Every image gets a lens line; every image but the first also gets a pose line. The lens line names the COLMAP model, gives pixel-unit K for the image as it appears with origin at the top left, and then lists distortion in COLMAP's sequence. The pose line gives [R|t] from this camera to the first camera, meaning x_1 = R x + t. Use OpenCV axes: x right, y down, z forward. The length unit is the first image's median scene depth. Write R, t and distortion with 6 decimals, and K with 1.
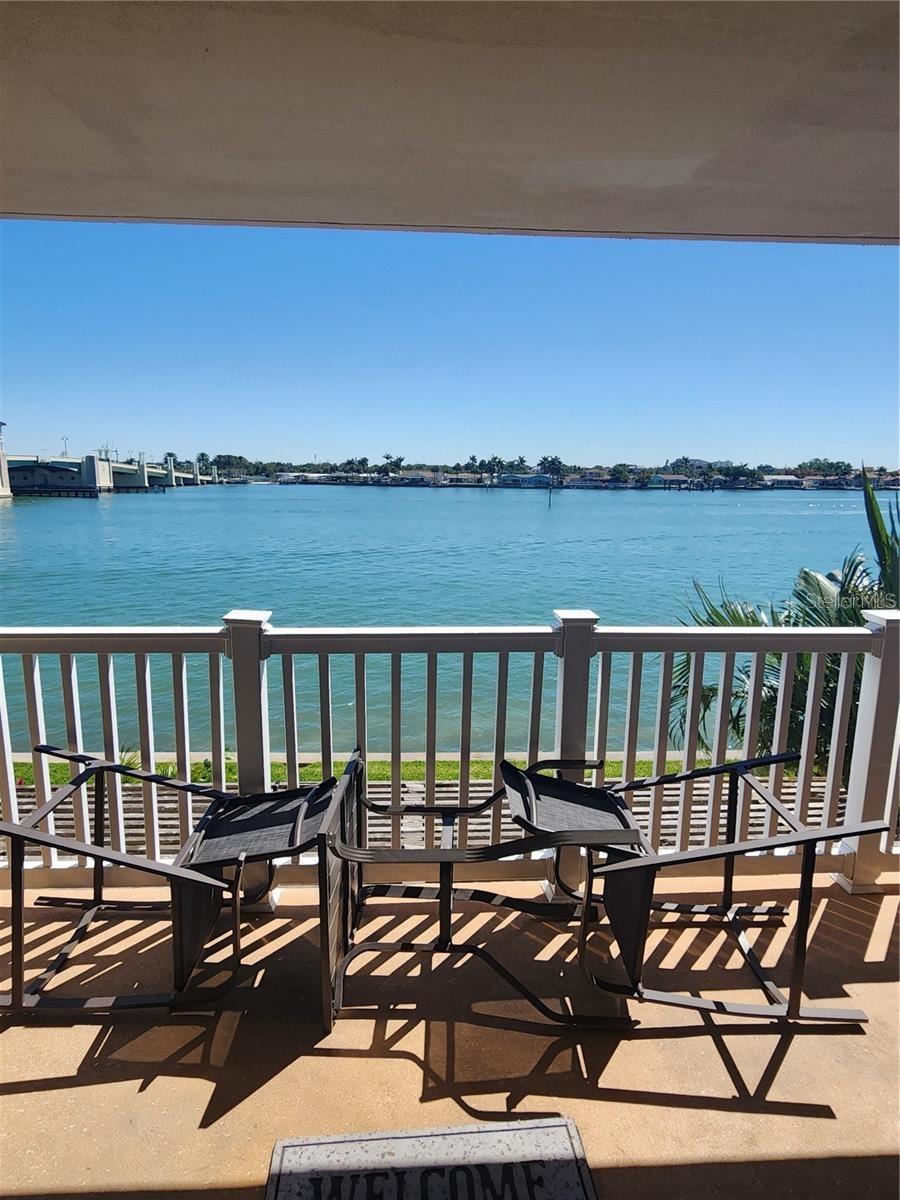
lens RADIAL K [[718.6, 0, 472.7], [0, 718.6, 609.1], [0, 0, 1]] dist [0.008411, -0.001045]
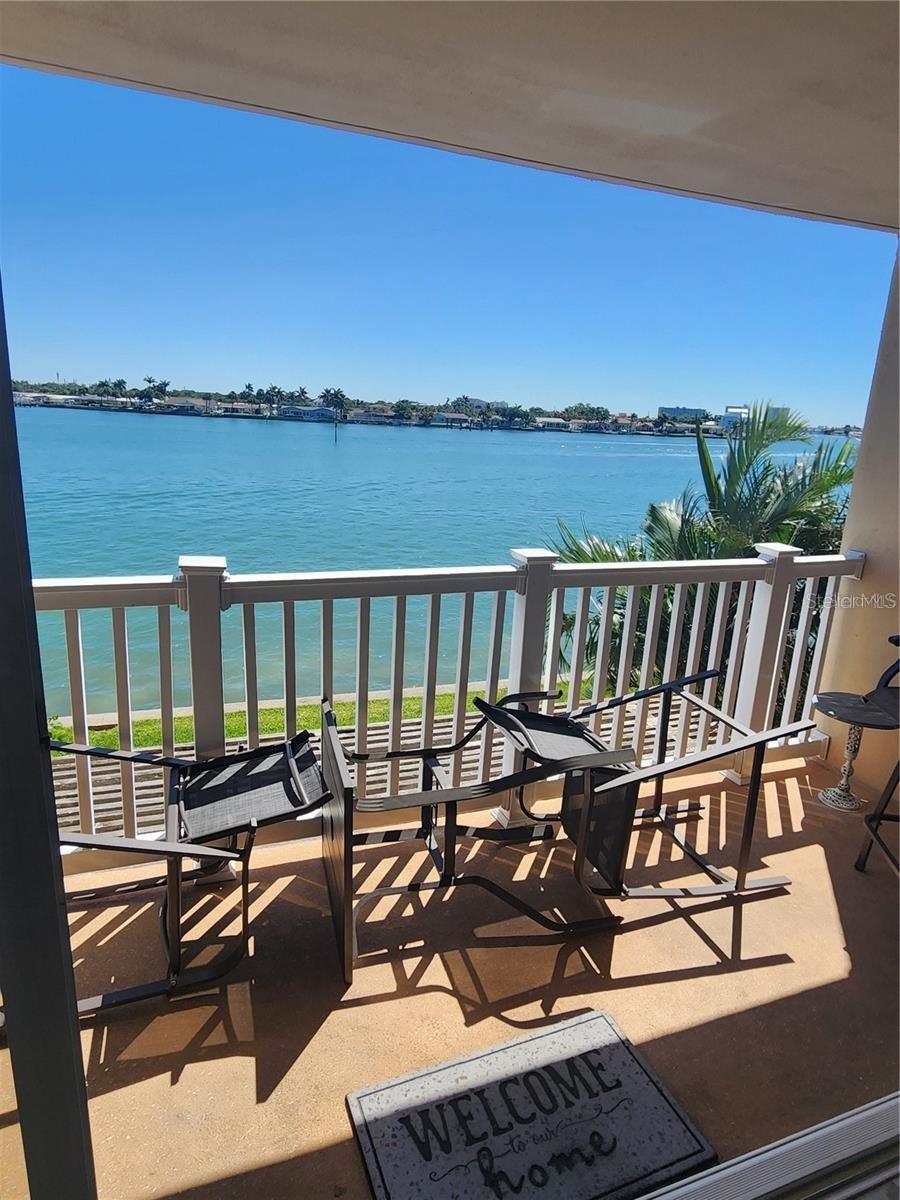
lens RADIAL K [[718.6, 0, 488.2], [0, 718.6, 603.4], [0, 0, 1]] dist [0.008411, -0.001045]
pose [[0.949989, -0.042866, 0.309328, -0.251492], [0.018559, 0.996533, 0.081099, -0.005666], [-0.311732, -0.071302, 0.947491, 0.037468]]
